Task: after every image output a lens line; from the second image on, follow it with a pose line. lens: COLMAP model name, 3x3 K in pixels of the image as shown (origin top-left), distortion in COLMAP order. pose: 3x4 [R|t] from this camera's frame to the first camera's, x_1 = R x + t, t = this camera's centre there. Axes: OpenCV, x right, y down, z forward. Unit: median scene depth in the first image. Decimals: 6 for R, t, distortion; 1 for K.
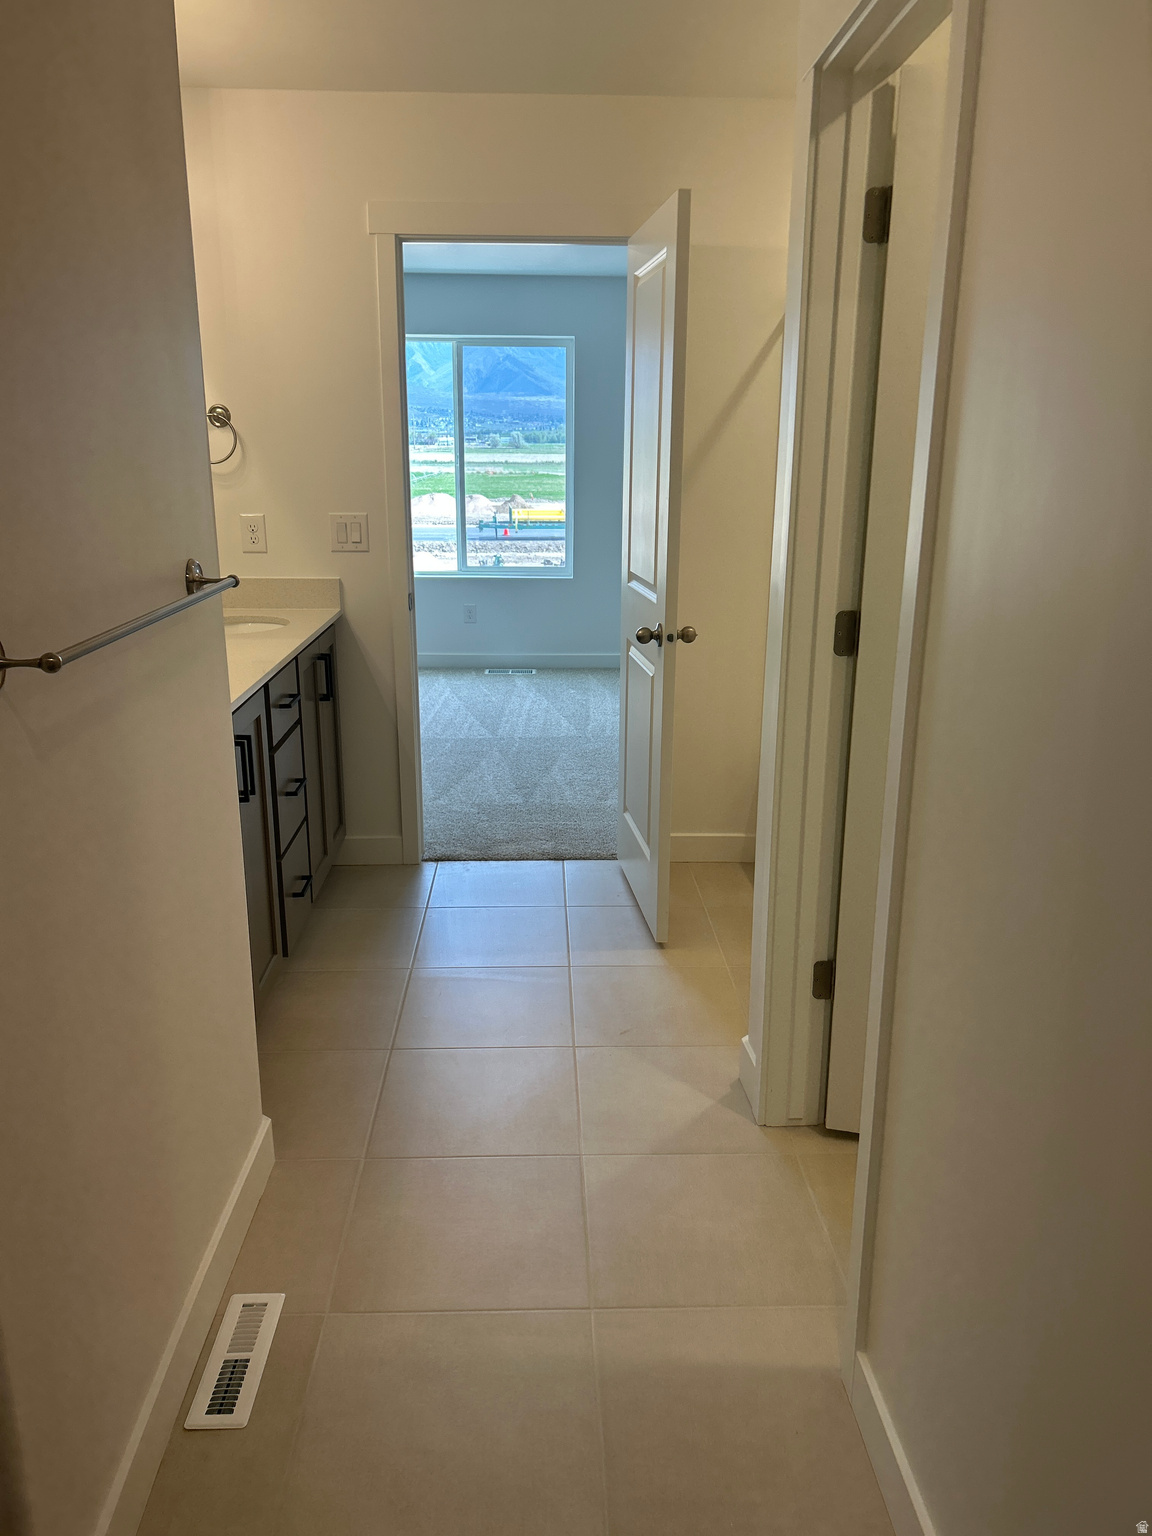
lens RADIAL K [[1157.1, 0, 584.4], [0, 1157.1, 767.8], [0, 0, 1]] dist [0.048793, -0.057636]
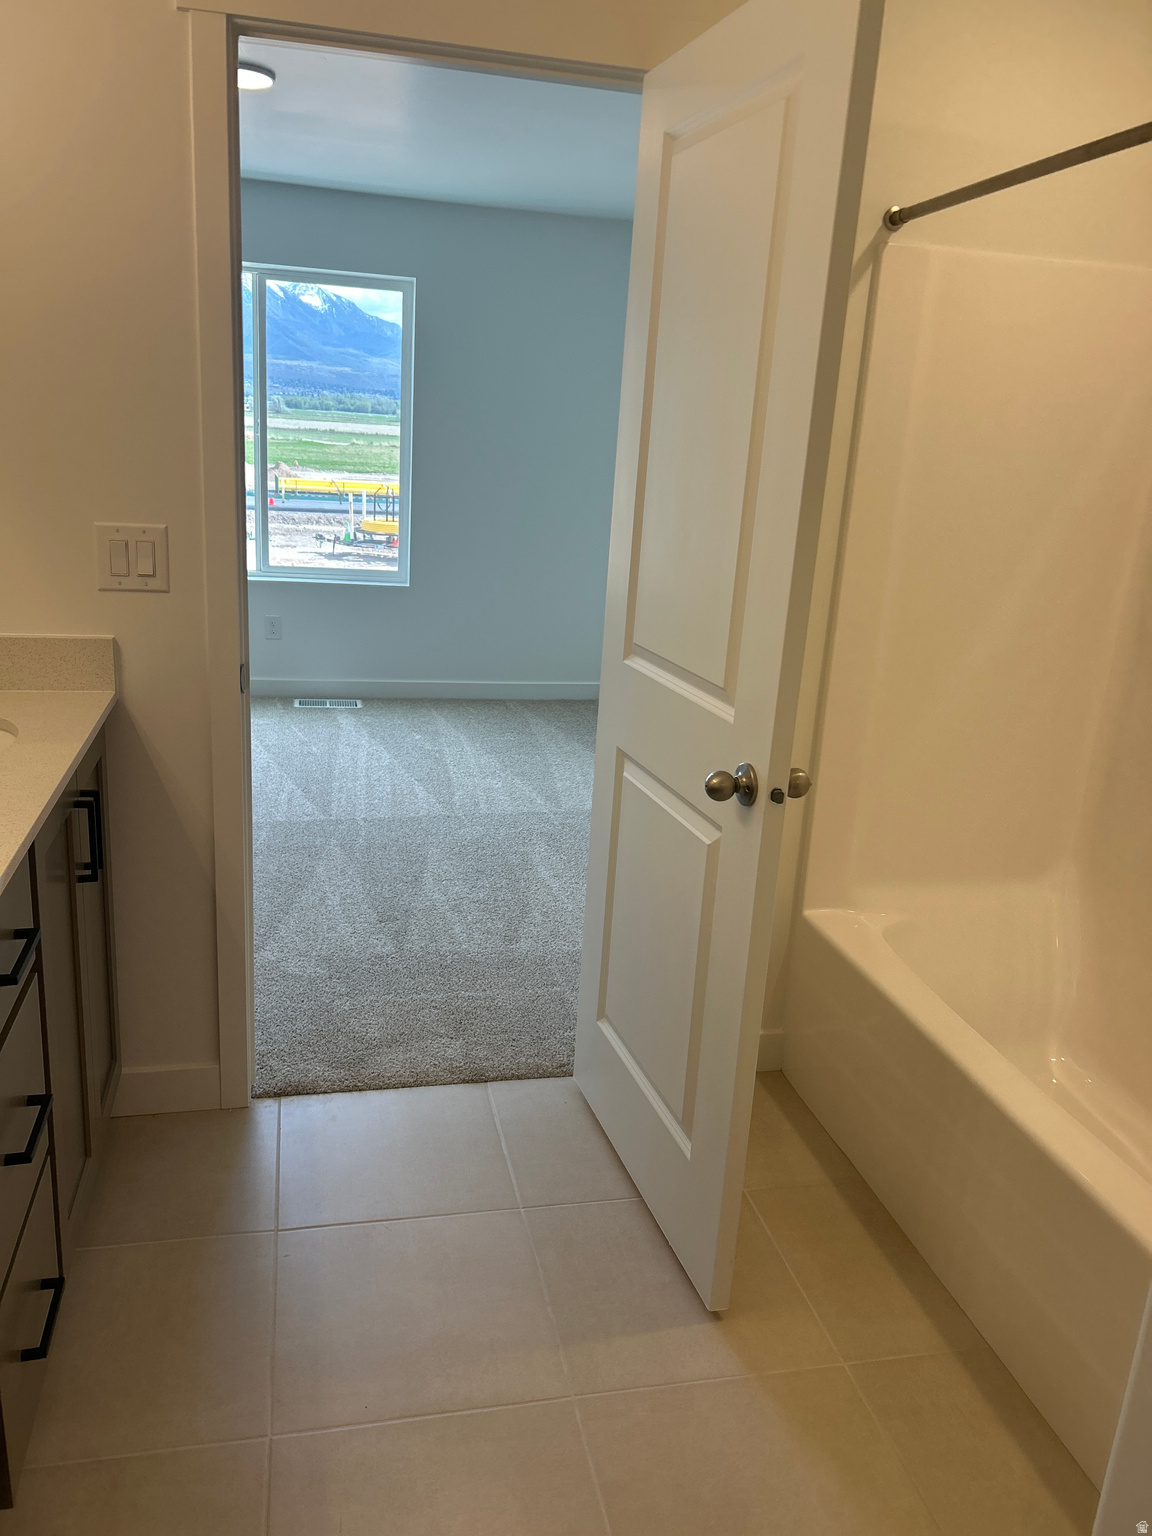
lens RADIAL K [[1167.8, 0, 573.3], [0, 1167.8, 732.2], [0, 0, 1]] dist [0.053093, -0.005413]
pose [[0.982480, 0.001564, 0.186363, -0.080471], [0.000493, 0.999939, -0.010993, -0.091040], [-0.186368, 0.010892, 0.982420, 0.324678]]
